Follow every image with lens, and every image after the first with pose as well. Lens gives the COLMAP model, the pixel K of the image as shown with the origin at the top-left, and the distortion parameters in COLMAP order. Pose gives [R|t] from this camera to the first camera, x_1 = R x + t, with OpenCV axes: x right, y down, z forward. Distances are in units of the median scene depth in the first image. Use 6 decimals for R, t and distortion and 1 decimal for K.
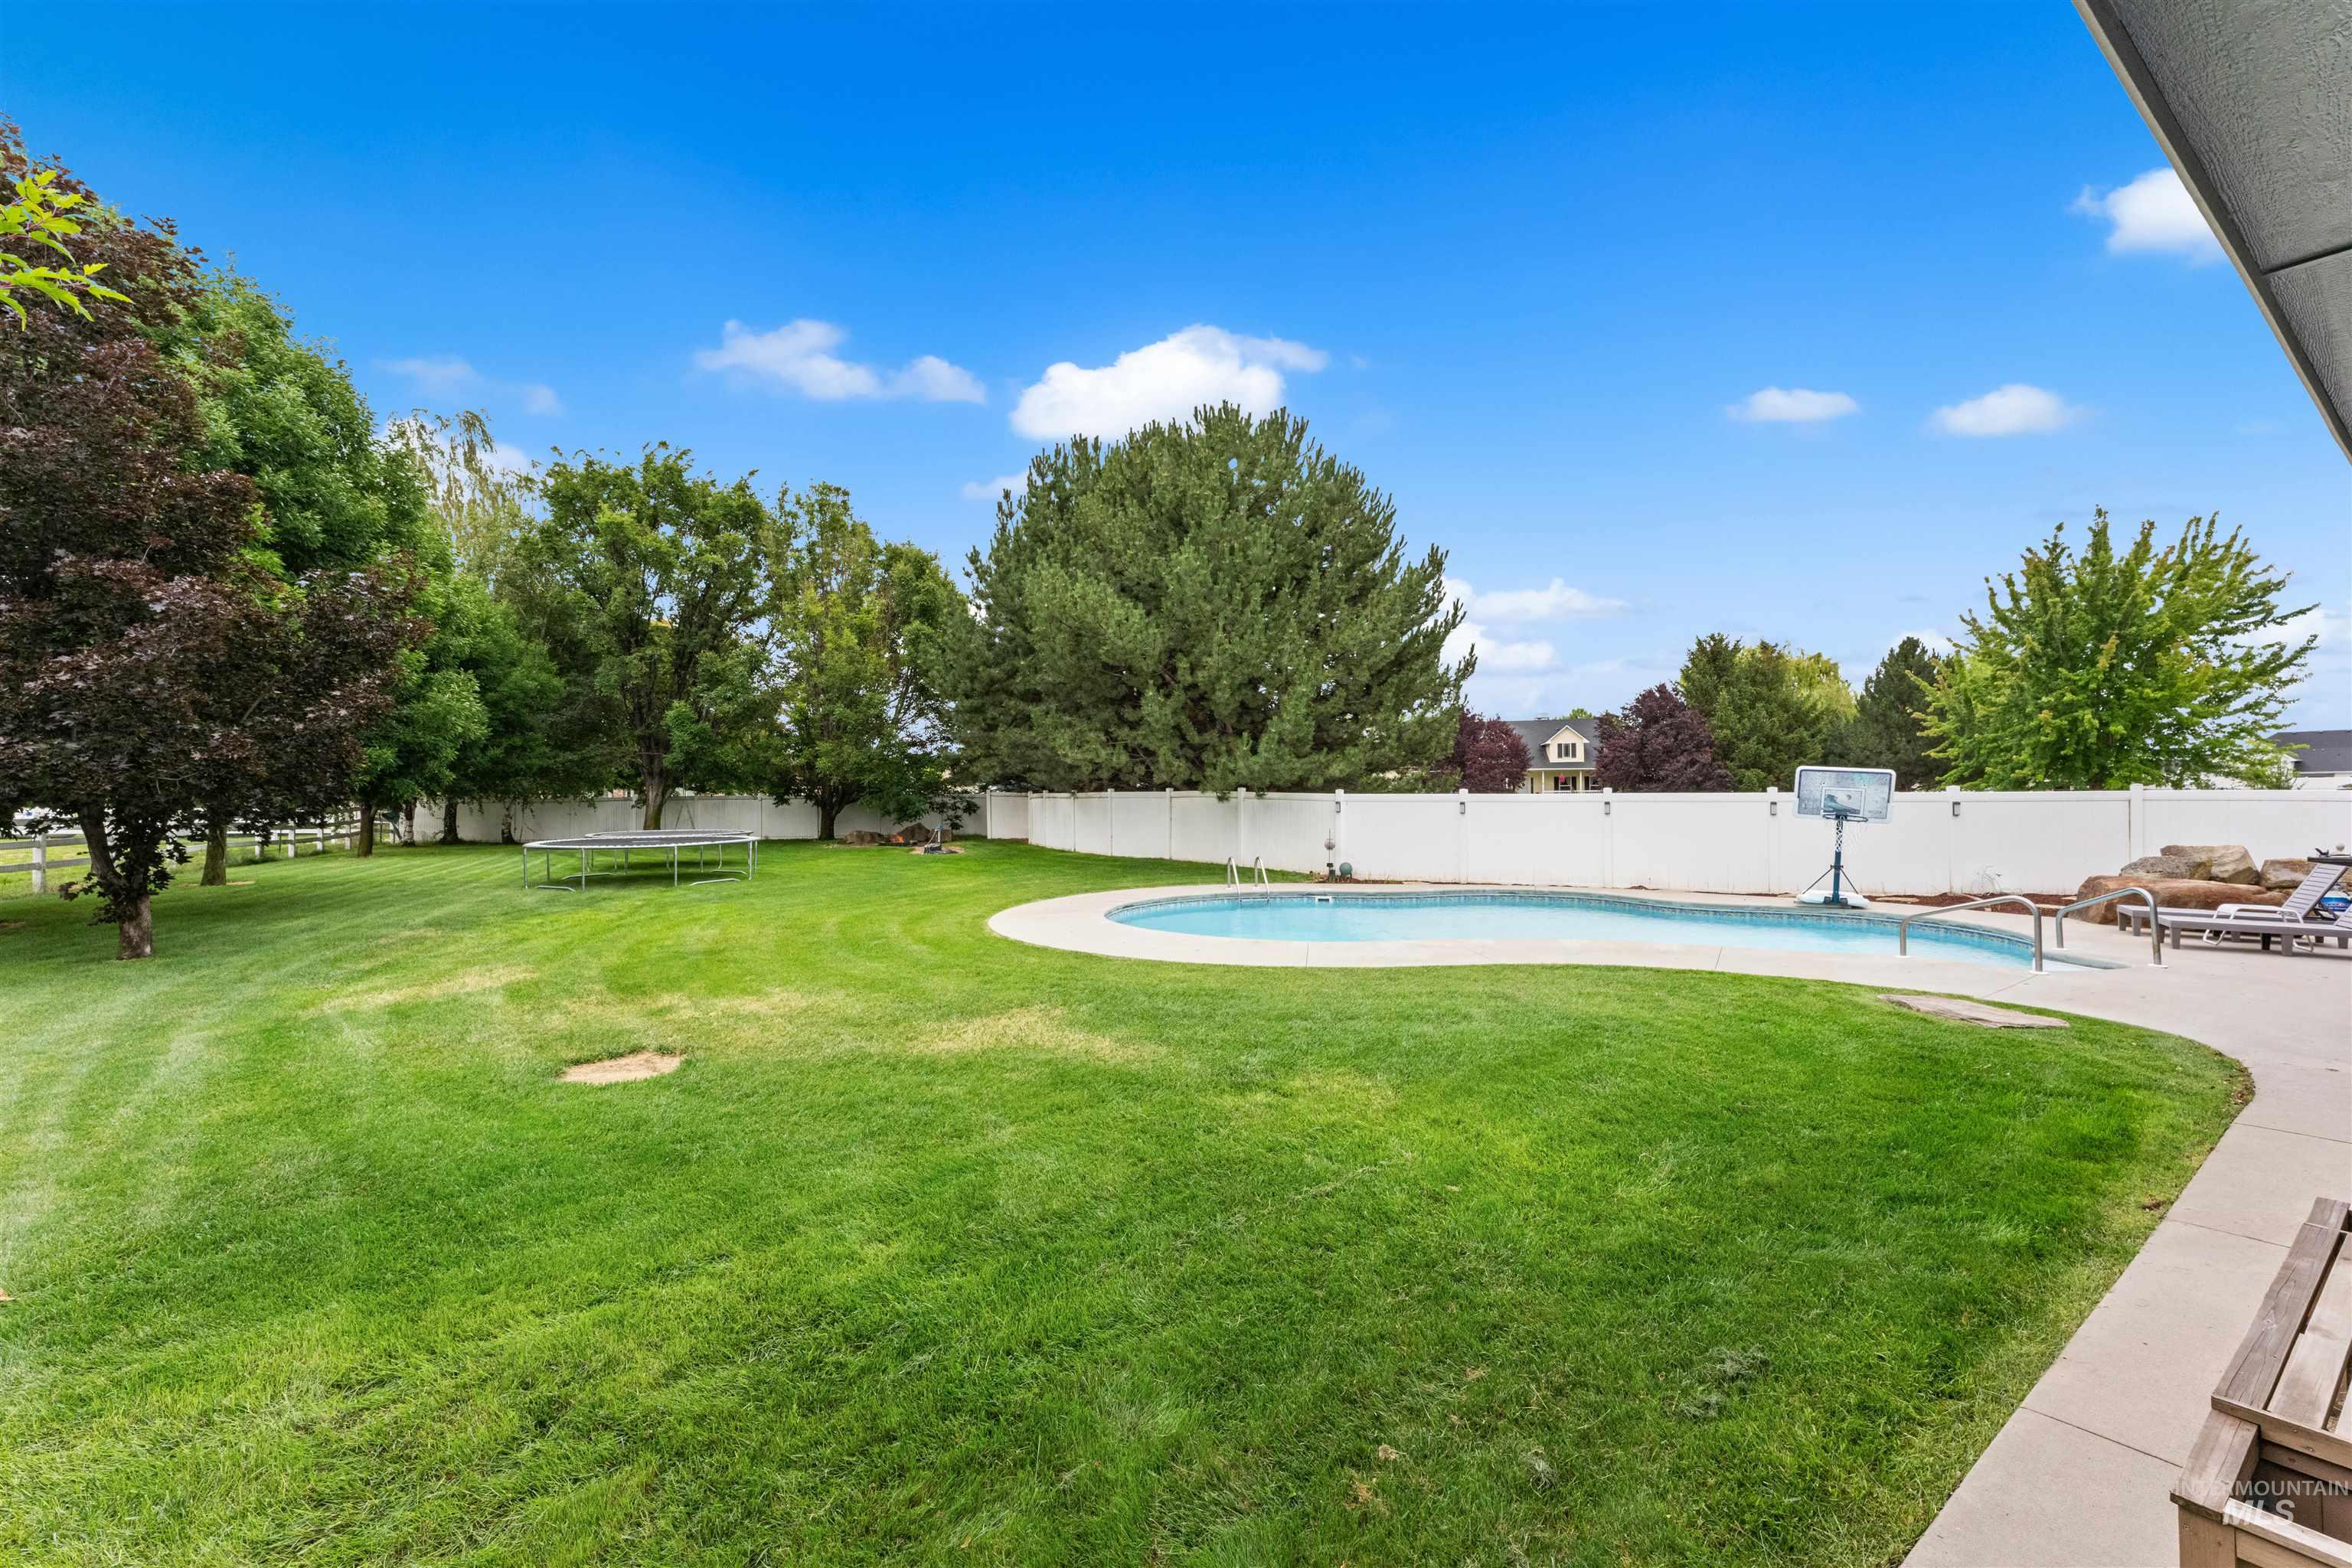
lens RADIAL K [[941.2, 0, 1180.0], [0, 941.2, 797.6], [0, 0, 1]] dist [-0.000767, -0.000574]
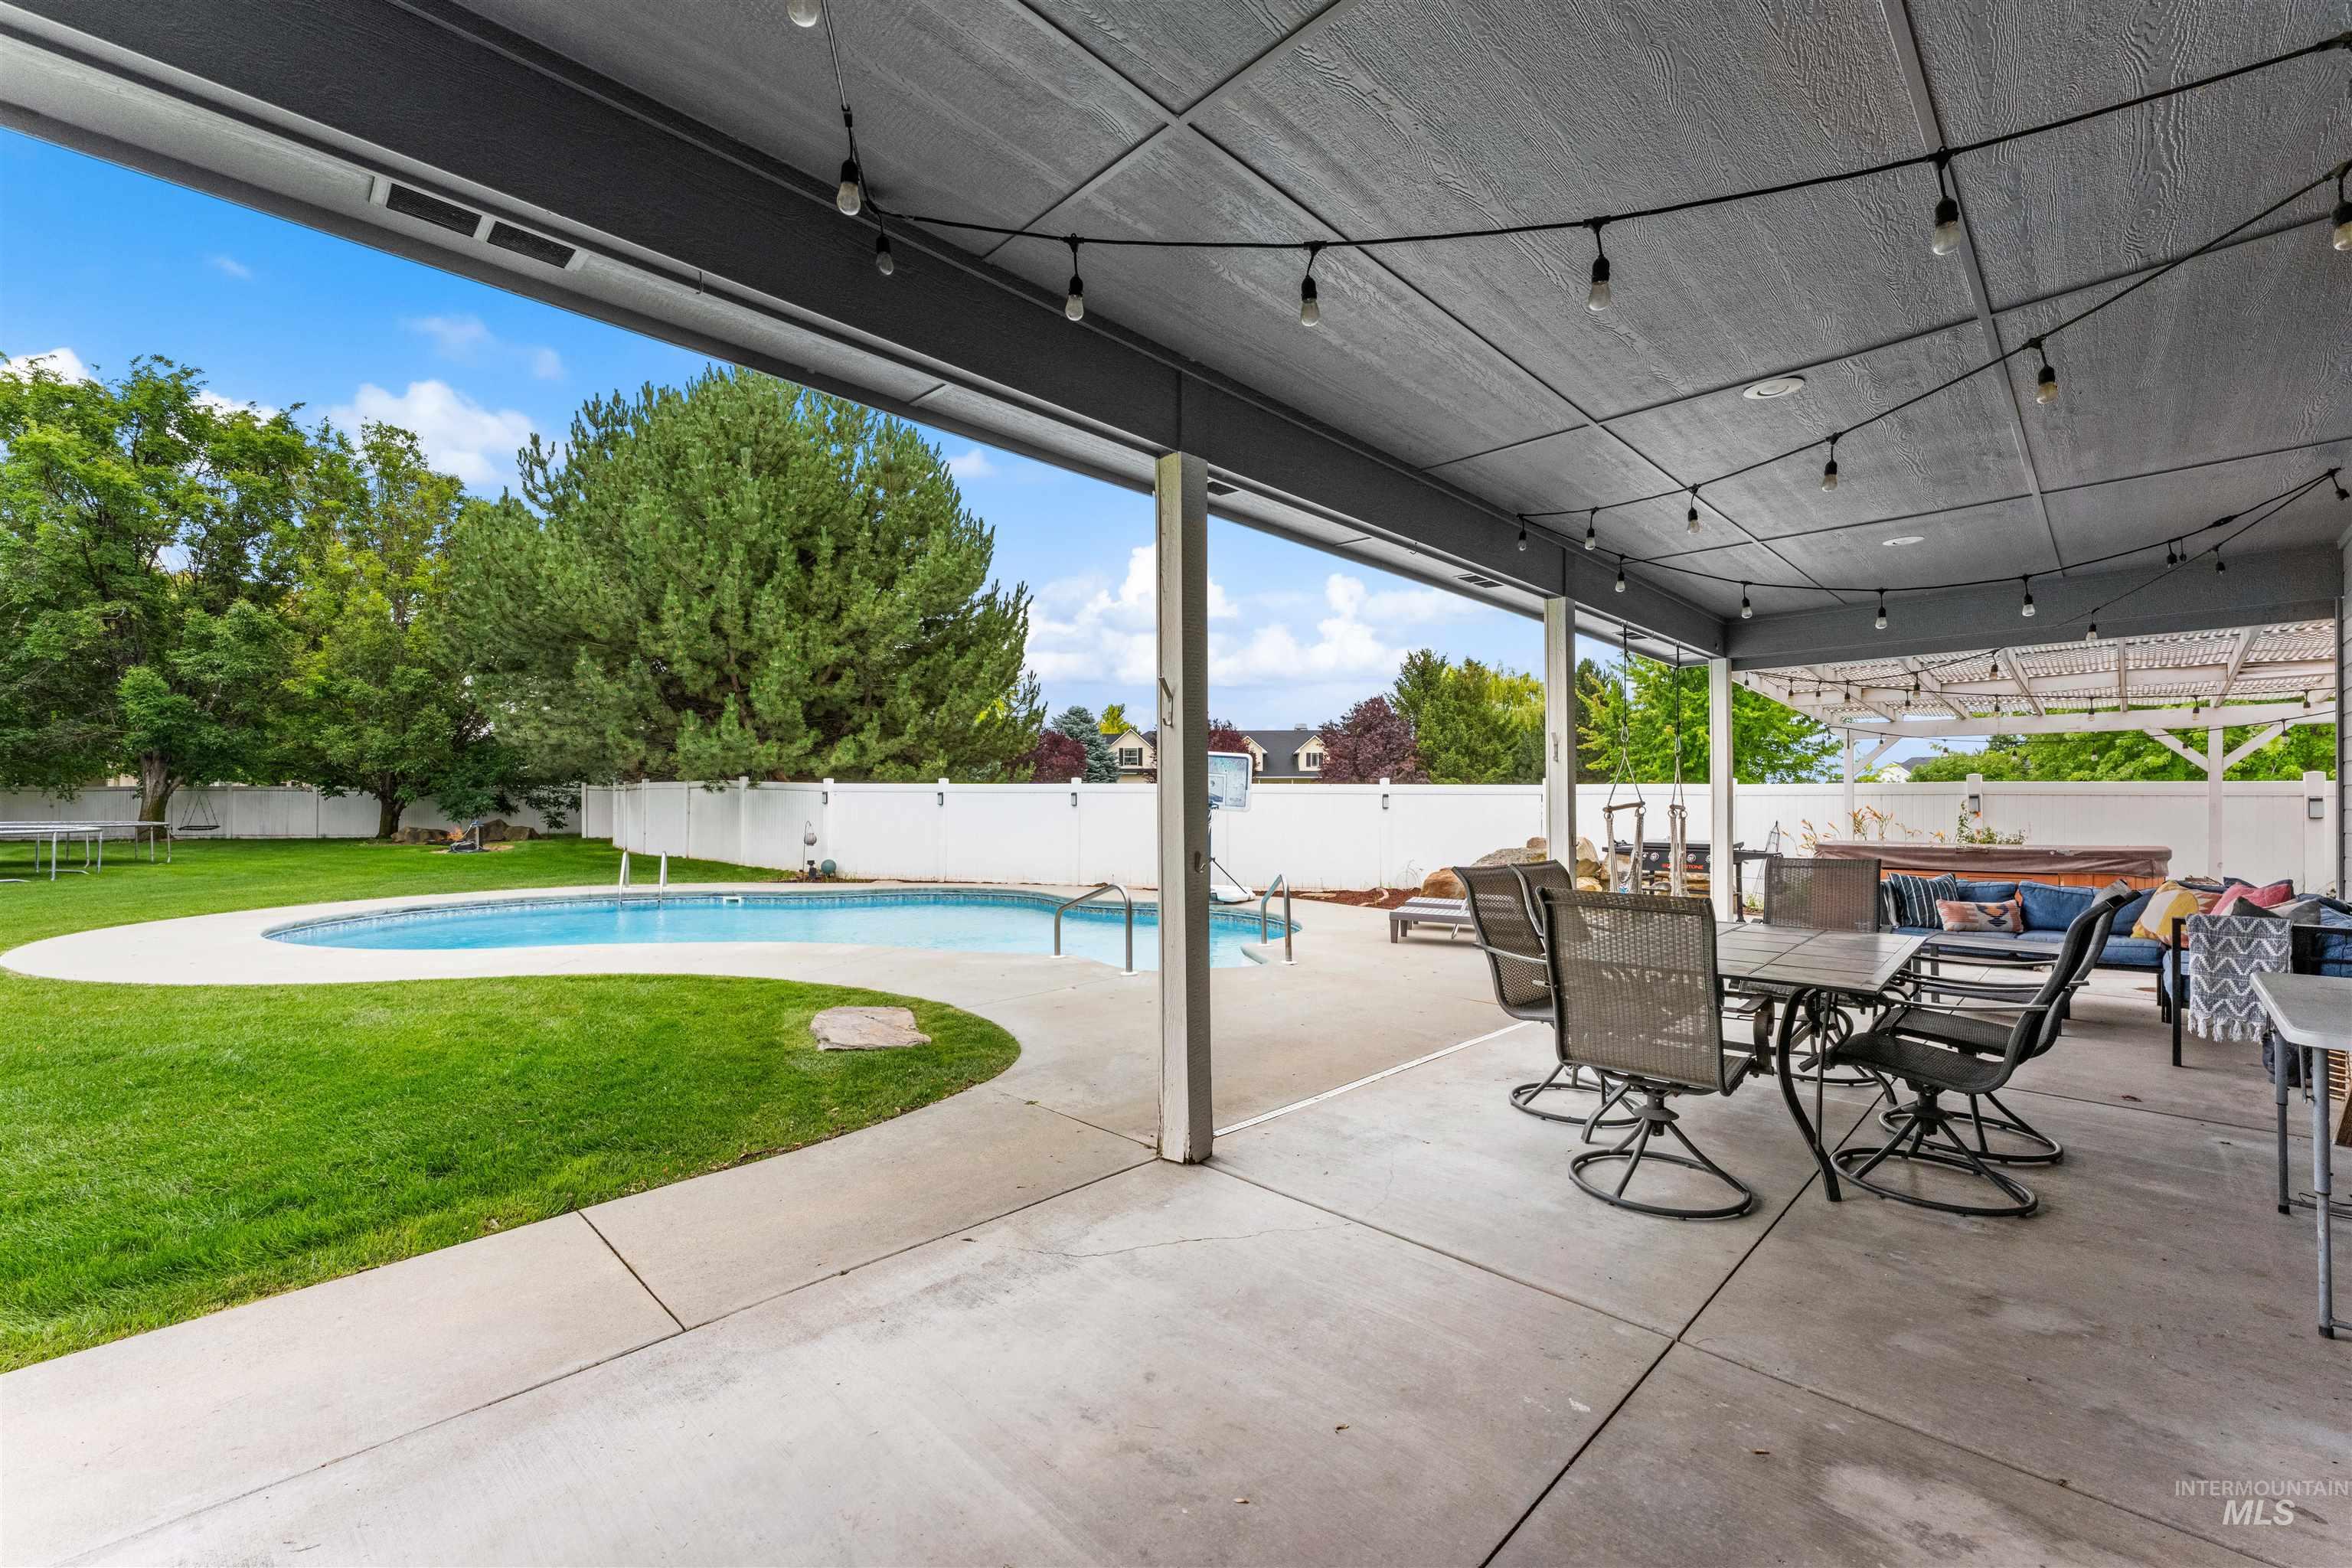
lens RADIAL K [[941.2, 0, 1172.4], [0, 941.2, 793.8], [0, 0, 1]] dist [-0.000767, -0.000574]
pose [[0.984846, 0.013469, 0.172905, 0.285212], [-0.011123, 0.999833, -0.014532, 0.013140], [-0.173072, 0.012389, 0.984831, 0.050926]]
